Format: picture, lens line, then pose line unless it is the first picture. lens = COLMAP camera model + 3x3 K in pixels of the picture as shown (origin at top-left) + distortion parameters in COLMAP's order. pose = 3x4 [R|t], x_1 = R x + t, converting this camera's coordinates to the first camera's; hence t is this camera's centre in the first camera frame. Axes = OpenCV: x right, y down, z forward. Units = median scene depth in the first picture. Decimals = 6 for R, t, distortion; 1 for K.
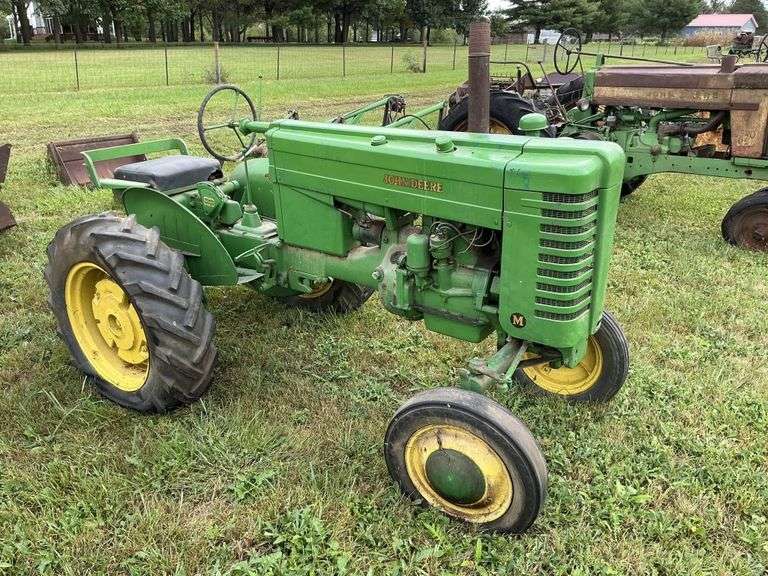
lens RADIAL K [[687.1, 0, 384.0], [0, 687.1, 288.0], [0, 0, 1]] dist [0.004388, -0.013367]
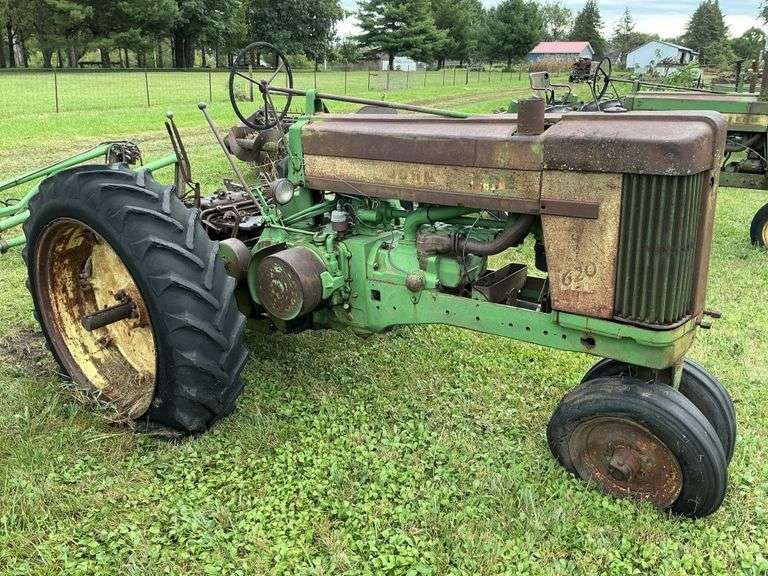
lens RADIAL K [[697.1, 0, 384.0], [0, 697.1, 288.0], [0, 0, 1]] dist [0.148562, -0.314618]
pose [[0.980755, -0.057107, 0.186704, 0.264705], [0.064888, 0.997249, -0.035828, -0.171856], [-0.184144, 0.047254, 0.981763, 0.477314]]
